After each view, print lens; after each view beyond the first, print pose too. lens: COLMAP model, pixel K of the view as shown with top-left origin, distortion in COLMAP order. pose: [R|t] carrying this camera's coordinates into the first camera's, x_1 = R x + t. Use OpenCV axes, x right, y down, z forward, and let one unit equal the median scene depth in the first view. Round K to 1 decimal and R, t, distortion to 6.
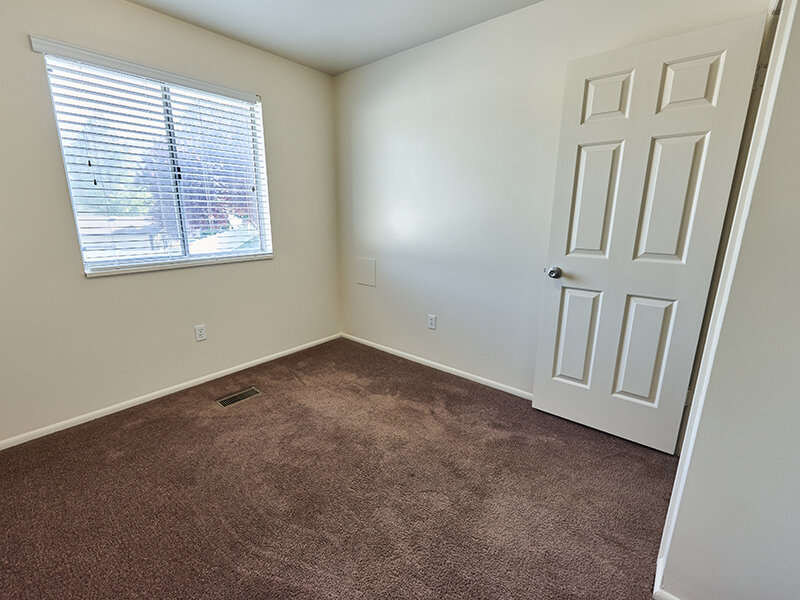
lens RADIAL K [[356.8, 0, 399.0], [0, 356.8, 300.8], [0, 0, 1]] dist [-0.001274, -0.000117]
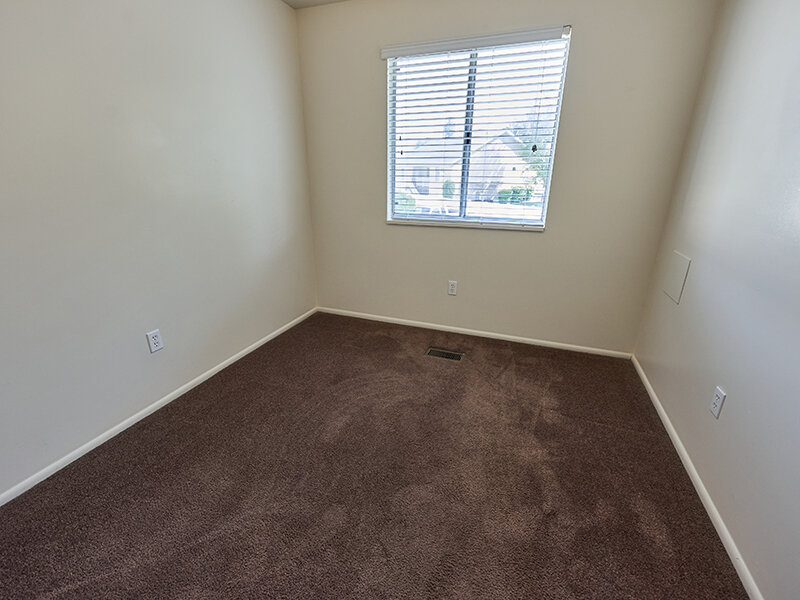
lens RADIAL K [[356.8, 0, 399.0], [0, 356.8, 300.8], [0, 0, 1]] dist [-0.001274, -0.000117]
pose [[0.326121, 0.310032, -0.893043, 0.408645], [-0.226558, 0.942792, 0.244569, -0.110383], [0.917778, 0.122567, 0.377704, 0.454963]]
